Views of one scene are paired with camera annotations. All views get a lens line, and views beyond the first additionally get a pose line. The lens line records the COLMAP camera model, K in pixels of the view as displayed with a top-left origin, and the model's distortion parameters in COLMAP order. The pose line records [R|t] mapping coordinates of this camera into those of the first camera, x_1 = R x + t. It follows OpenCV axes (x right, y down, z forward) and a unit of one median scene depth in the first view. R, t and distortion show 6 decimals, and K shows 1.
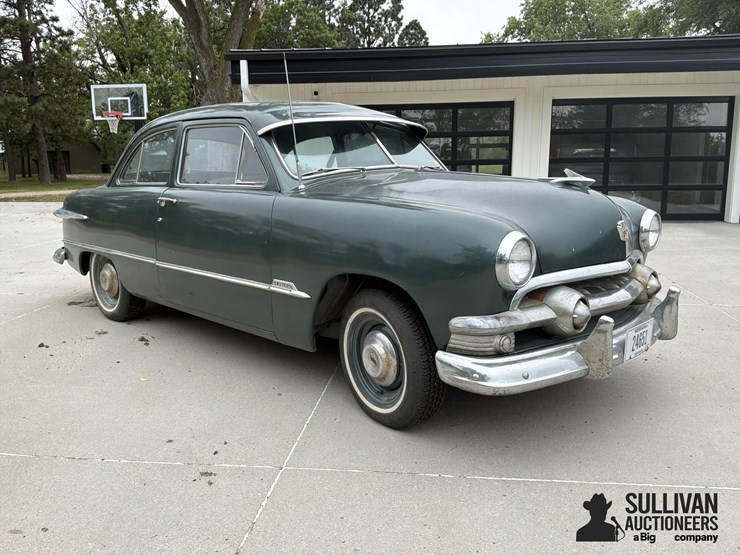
lens RADIAL K [[609.4, 0, 360.8], [0, 609.4, 278.3], [0, 0, 1]] dist [0.125832, -0.229820]
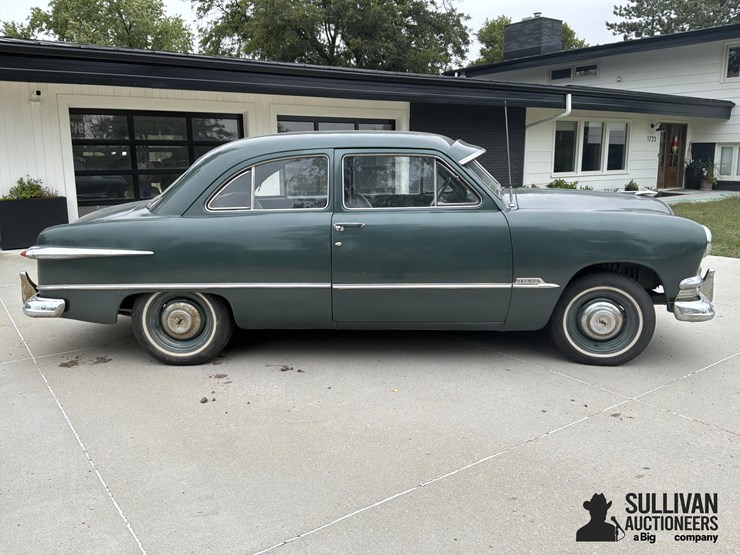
lens RADIAL K [[609.4, 0, 360.8], [0, 609.4, 278.3], [0, 0, 1]] dist [0.125832, -0.229820]
pose [[0.738129, -0.131182, 0.661783, -1.221740], [0.131255, 0.990094, 0.049865, -0.104321], [-0.661768, 0.050056, 0.748035, 0.255728]]
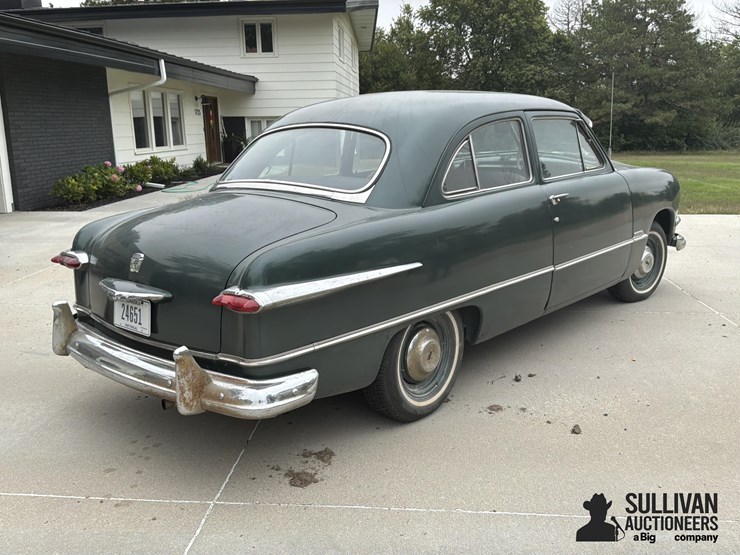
lens RADIAL K [[668.7, 0, 360.4], [0, 668.7, 276.4], [0, 0, 1]] dist [0.152106, -0.302808]
pose [[-0.037153, -0.213366, 0.976266, -1.628424], [0.207708, 0.953955, 0.216394, -0.362567], [-0.977485, 0.210818, 0.008876, 1.602349]]
